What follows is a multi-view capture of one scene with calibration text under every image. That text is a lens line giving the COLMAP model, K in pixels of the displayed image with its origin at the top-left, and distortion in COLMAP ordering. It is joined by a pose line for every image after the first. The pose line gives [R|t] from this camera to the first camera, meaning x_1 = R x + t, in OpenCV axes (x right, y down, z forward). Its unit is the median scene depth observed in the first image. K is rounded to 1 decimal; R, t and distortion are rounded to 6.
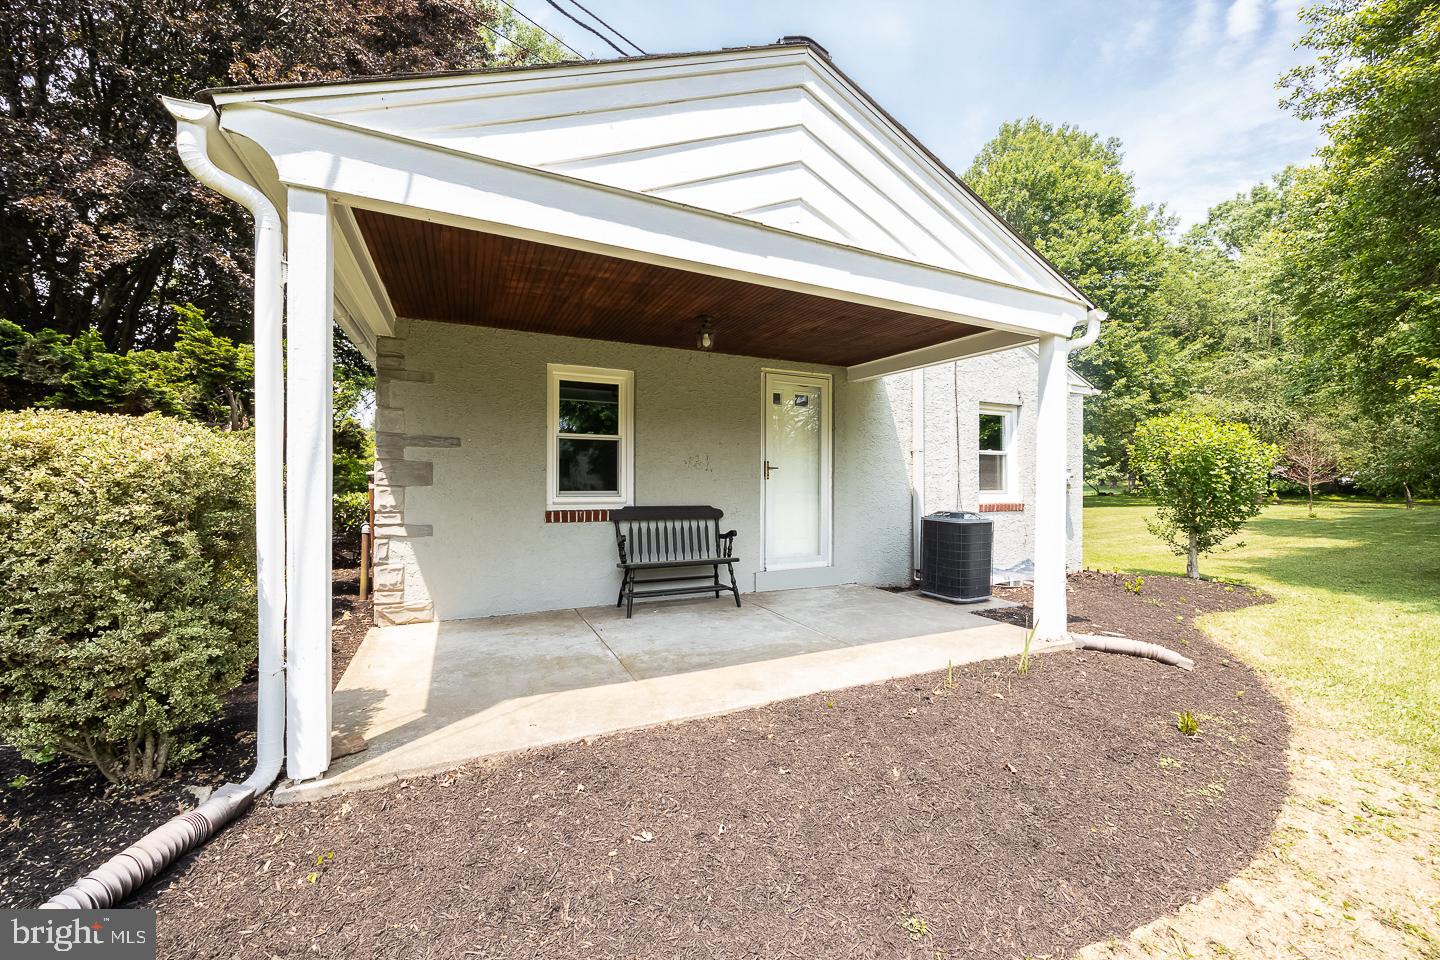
lens RADIAL K [[548.6, 0, 725.8], [0, 548.6, 482.2], [0, 0, 1]] dist [-0.001710, -0.000039]
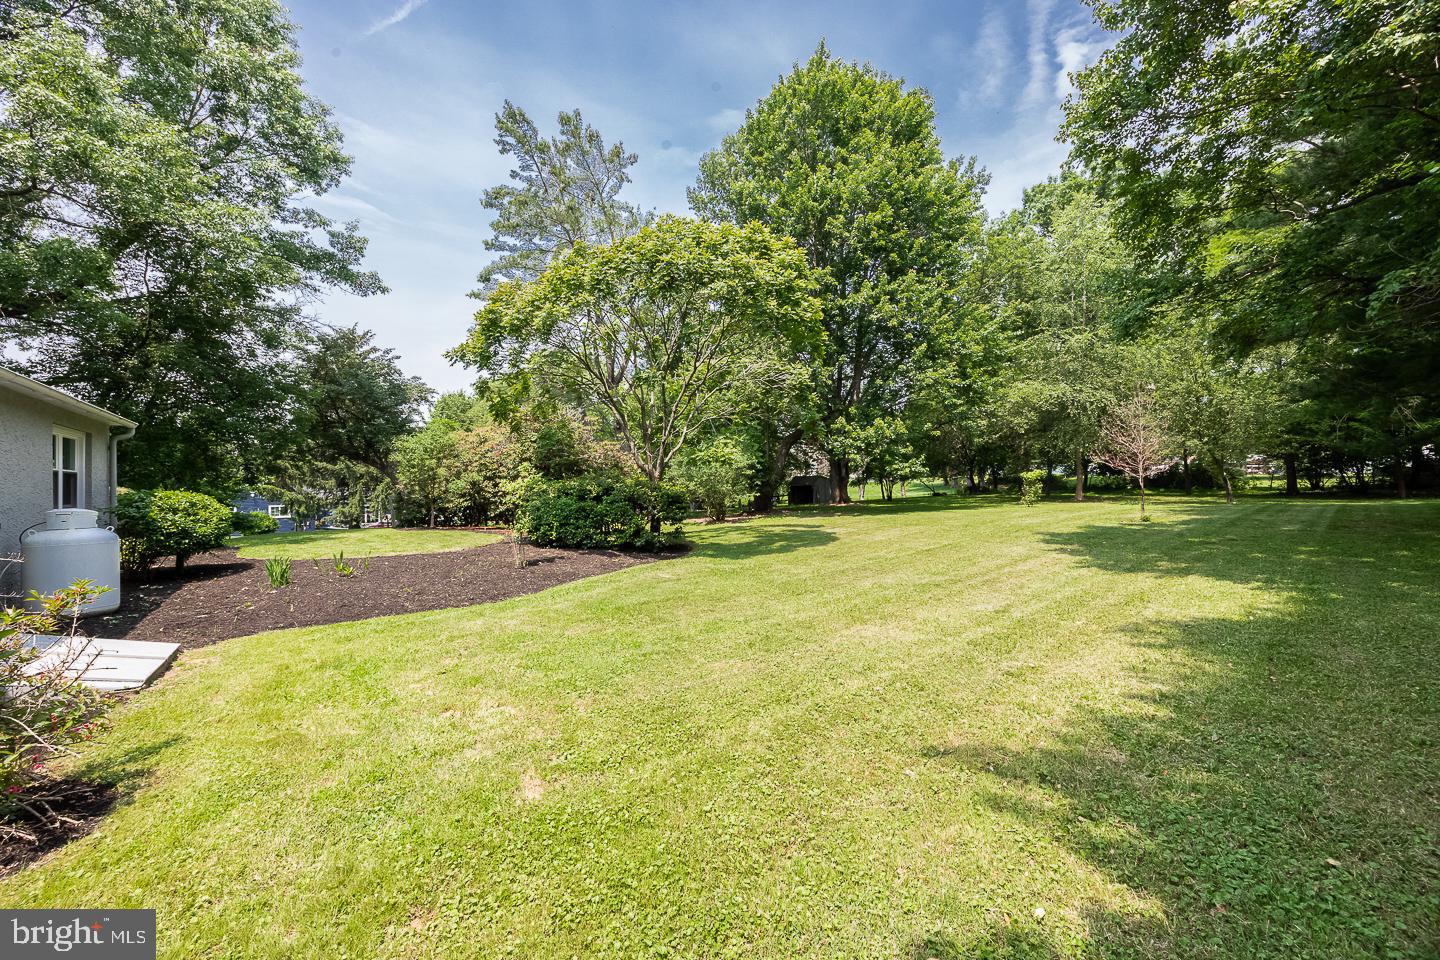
lens RADIAL K [[548.6, 0, 714.9], [0, 548.6, 478.8], [0, 0, 1]] dist [-0.001710, -0.000039]
pose [[0.982203, -0.018552, 0.186905, 0.278022], [0.022236, 0.999597, -0.017632, 0.006233], [-0.186502, 0.021475, 0.982220, 0.289206]]
